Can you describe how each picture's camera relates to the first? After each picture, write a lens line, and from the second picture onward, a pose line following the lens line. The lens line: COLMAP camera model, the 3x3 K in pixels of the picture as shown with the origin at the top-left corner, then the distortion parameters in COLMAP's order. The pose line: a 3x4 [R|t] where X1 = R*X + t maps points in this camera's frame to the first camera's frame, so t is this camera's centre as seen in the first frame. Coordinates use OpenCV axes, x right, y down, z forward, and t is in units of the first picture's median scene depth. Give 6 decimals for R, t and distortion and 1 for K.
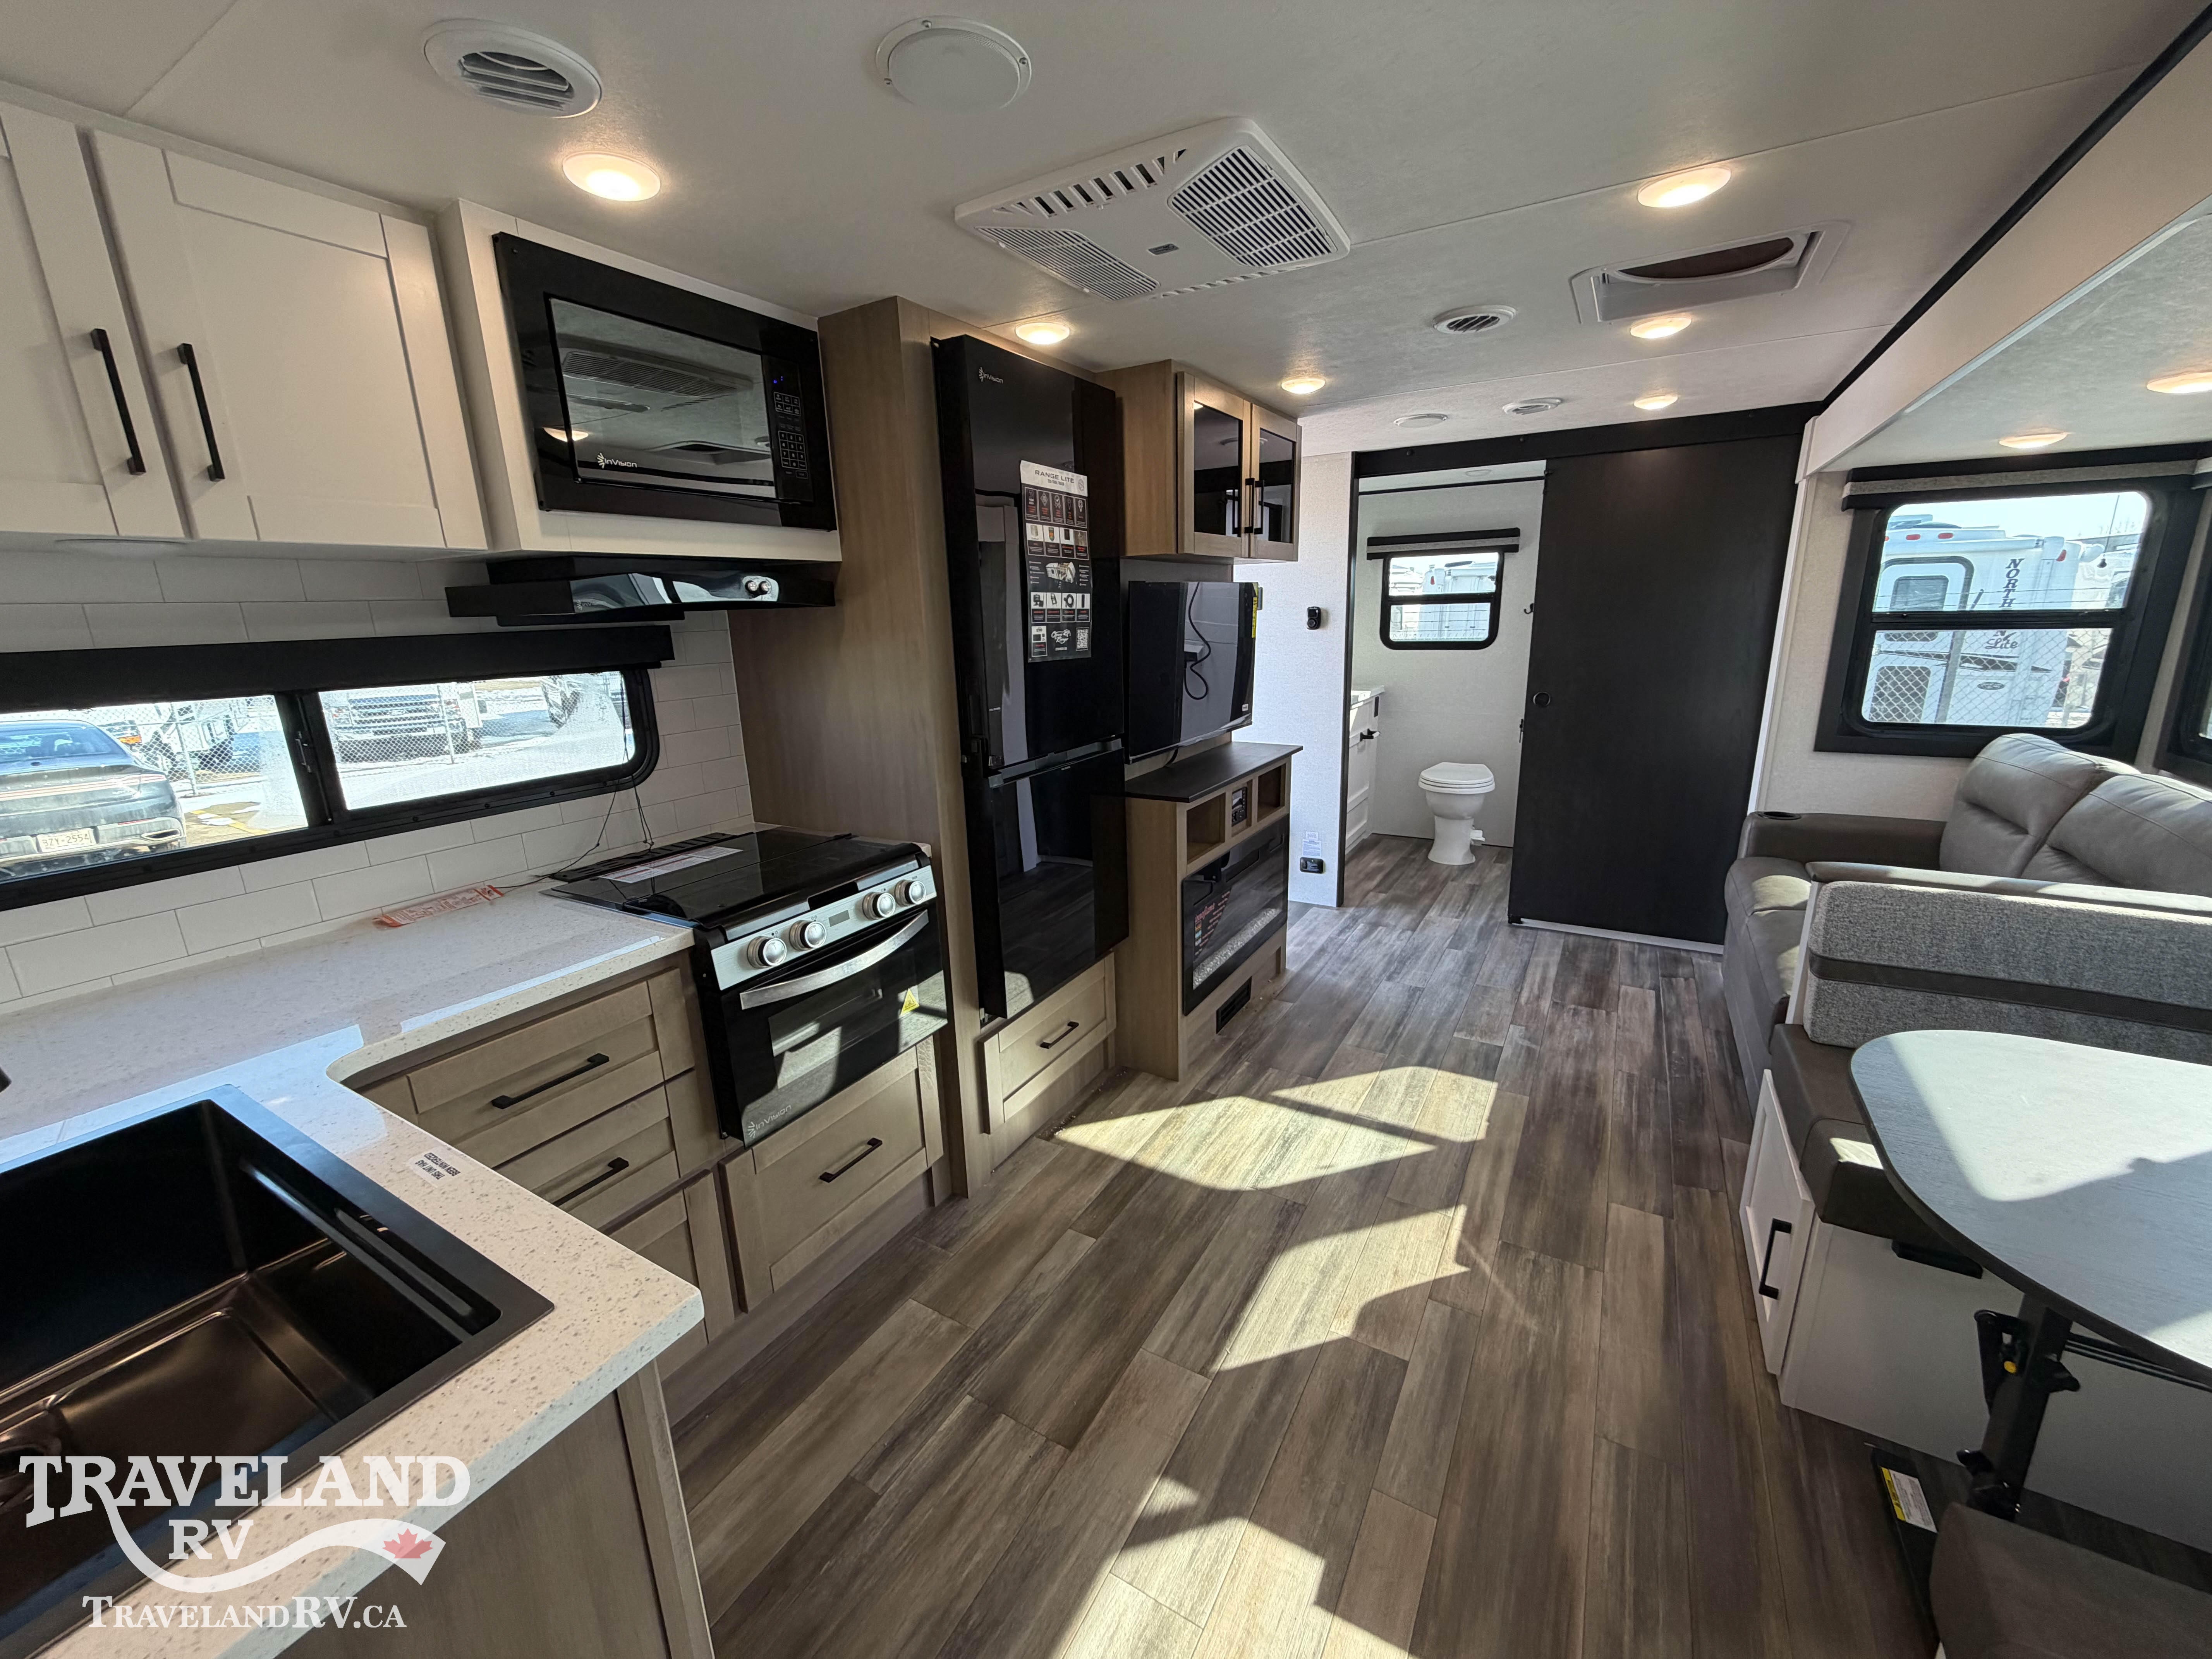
lens RADIAL K [[871.0, 0, 1097.2], [0, 871.0, 831.1], [0, 0, 1]] dist [-0.000707, -0.000199]
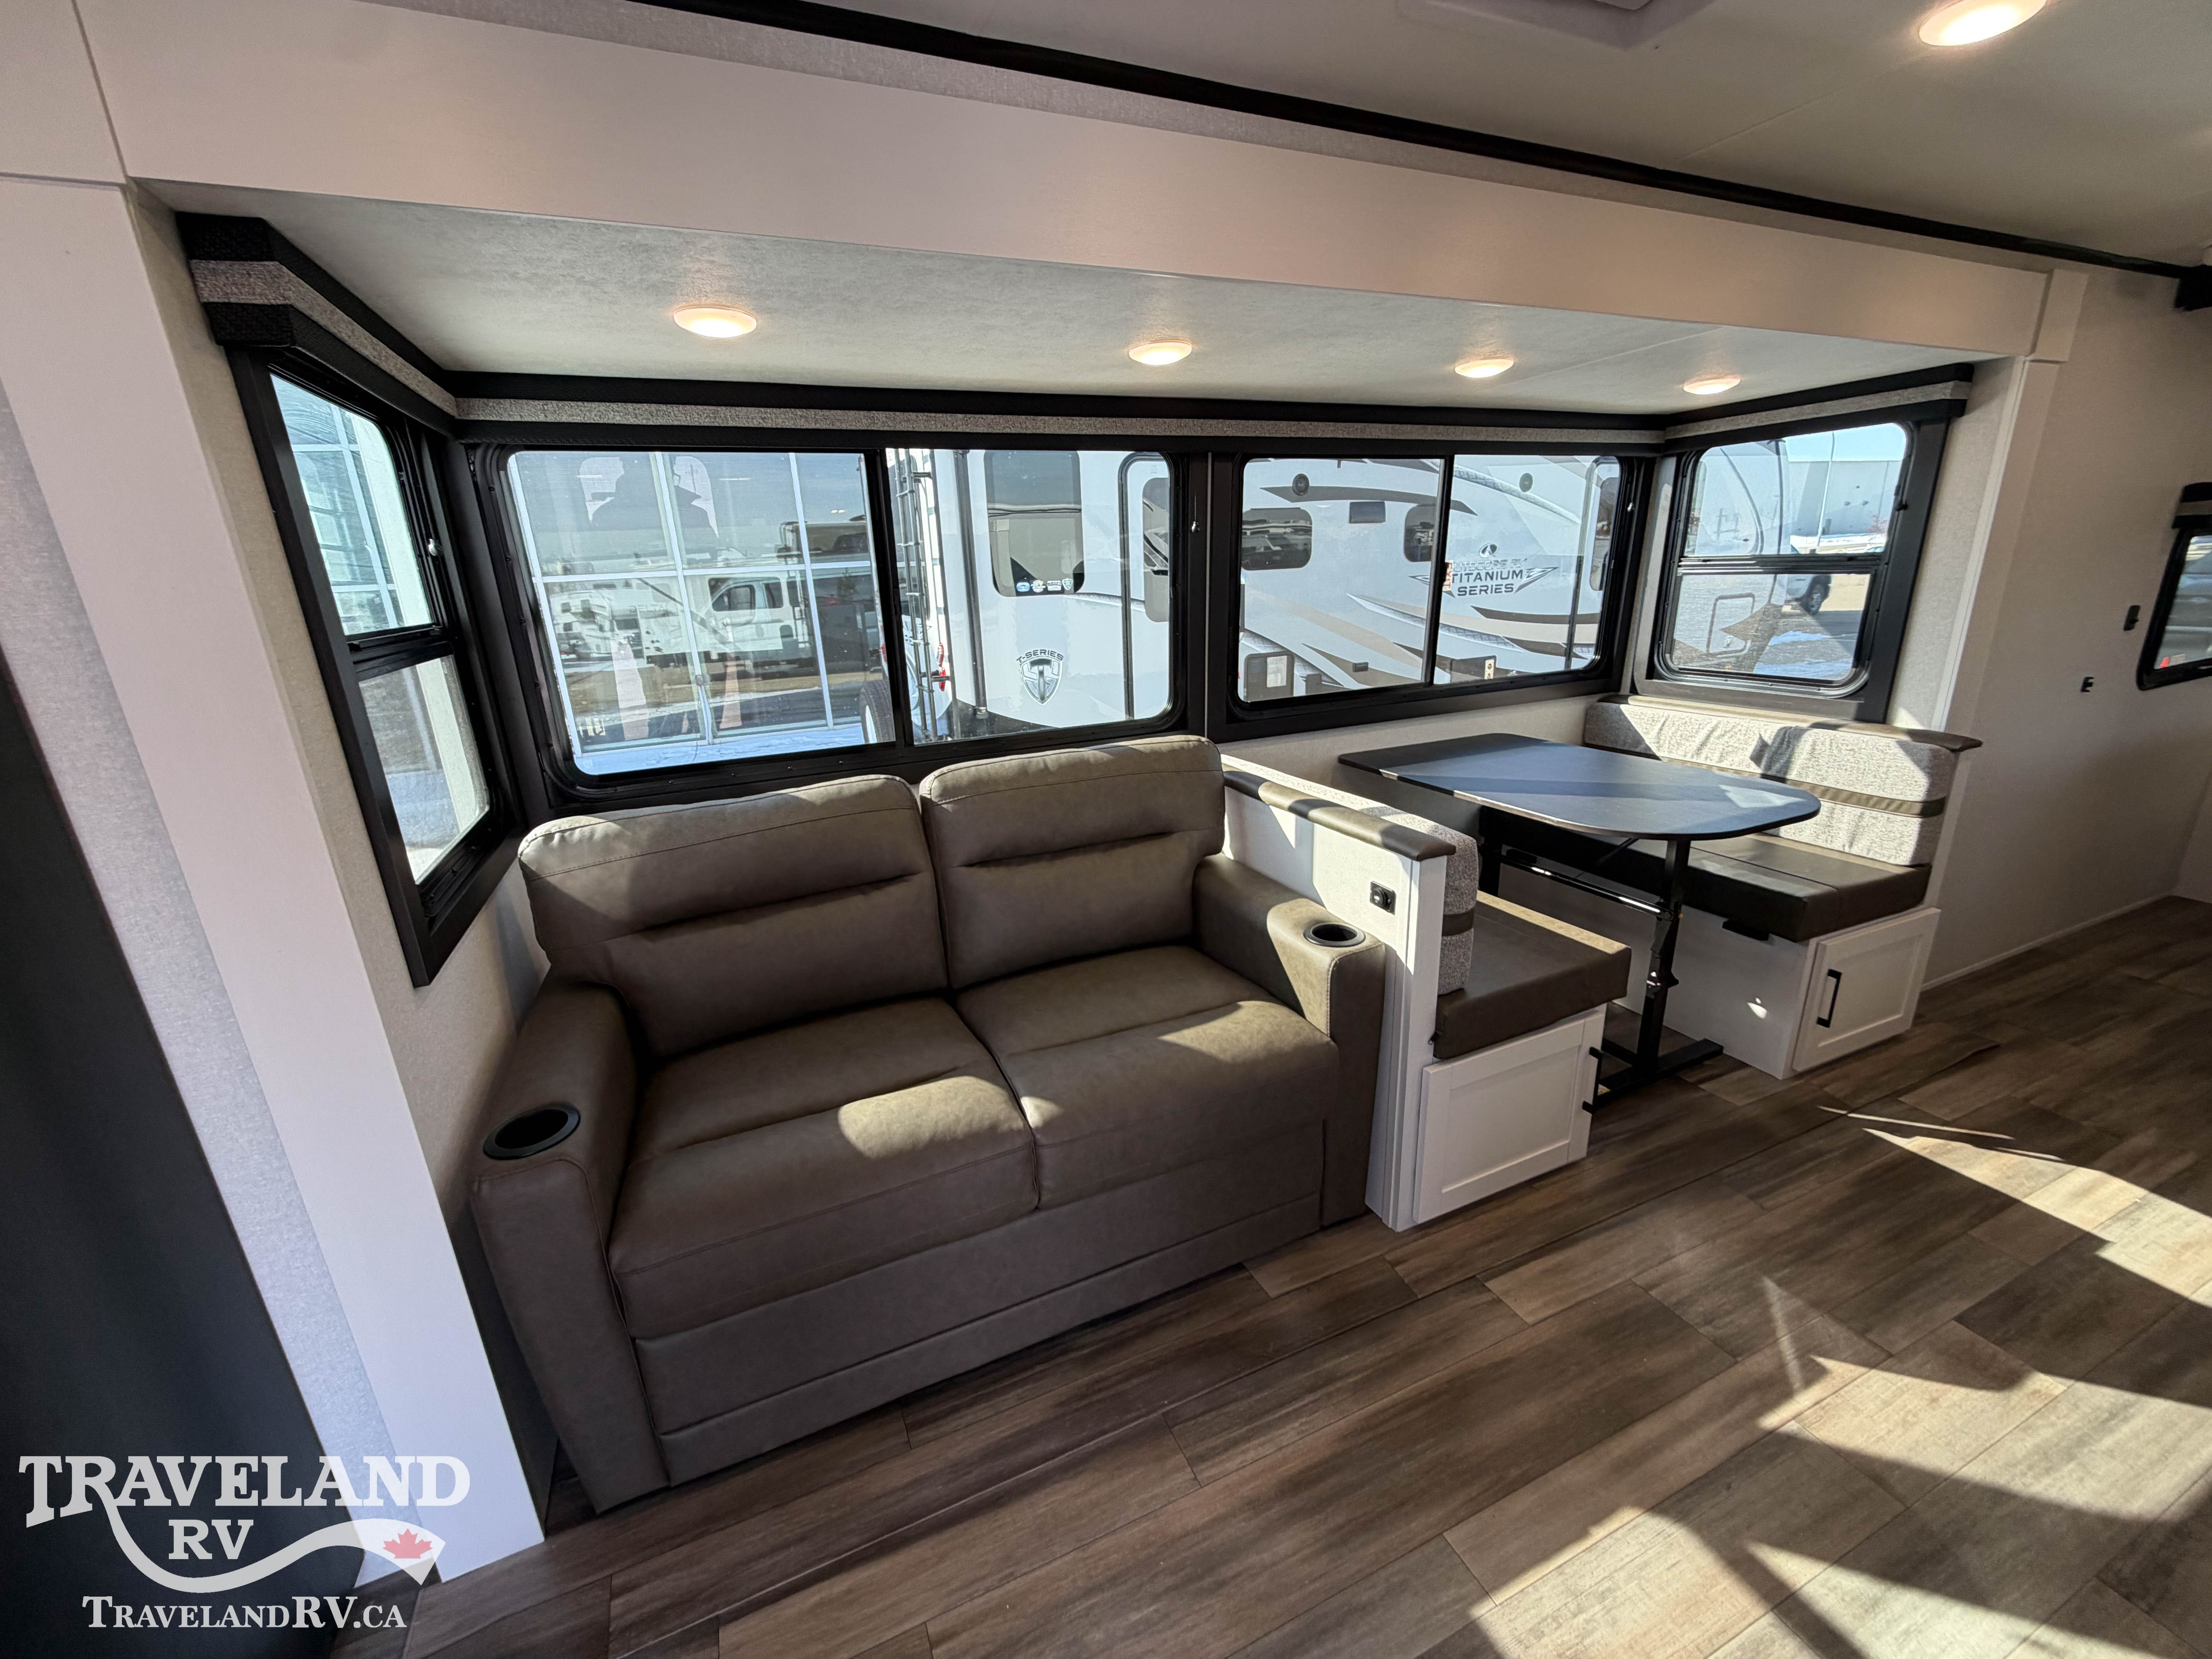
lens RADIAL K [[871.0, 0, 1109.6], [0, 871.0, 826.1], [0, 0, 1]] dist [-0.000707, -0.000199]
pose [[-0.810670, -0.109773, 0.575120, 0.503085], [0.205349, 0.866567, 0.454855, -0.393030], [-0.548311, 0.486838, -0.679959, 1.537831]]
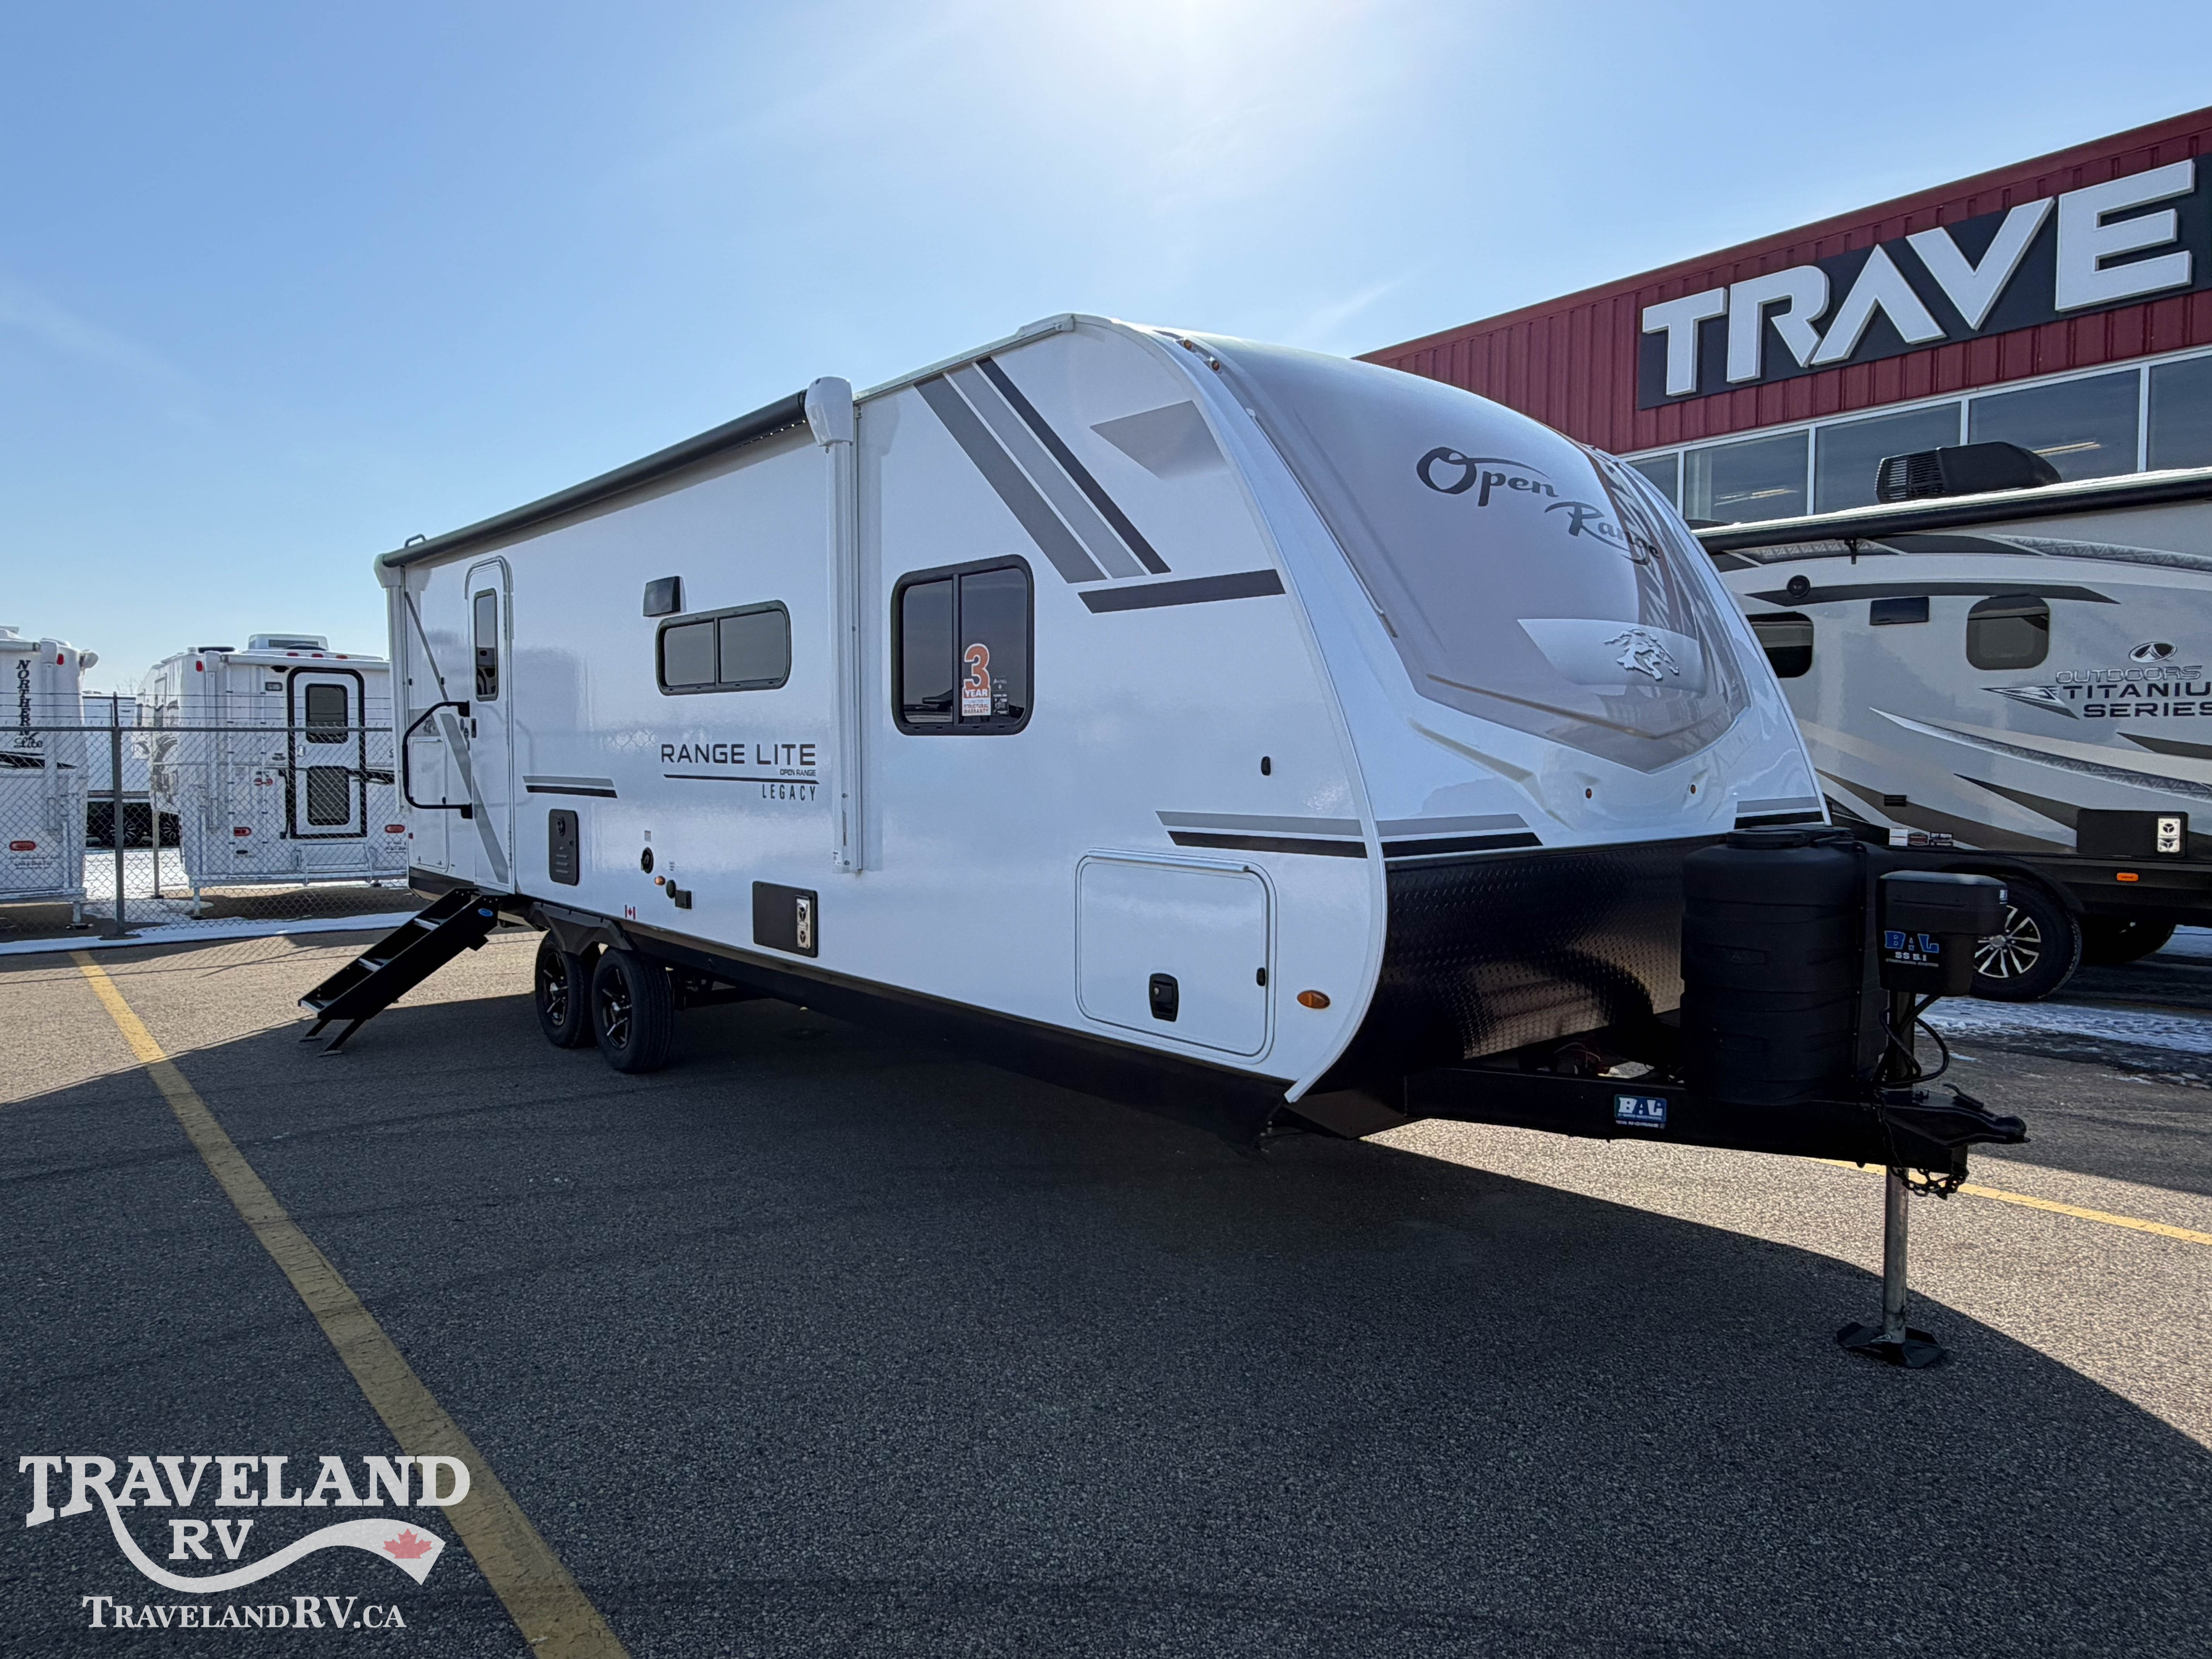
lens RADIAL K [[1405.4, 0, 1096.5], [0, 1405.4, 828.6], [0, 0, 1]] dist [-0.029028, -0.000572]
pose [[0.325612, -0.016192, 0.945365, -2.930324], [0.219812, 0.973755, -0.059031, 0.590215], [-0.919598, 0.227024, 0.320625, -0.667696]]
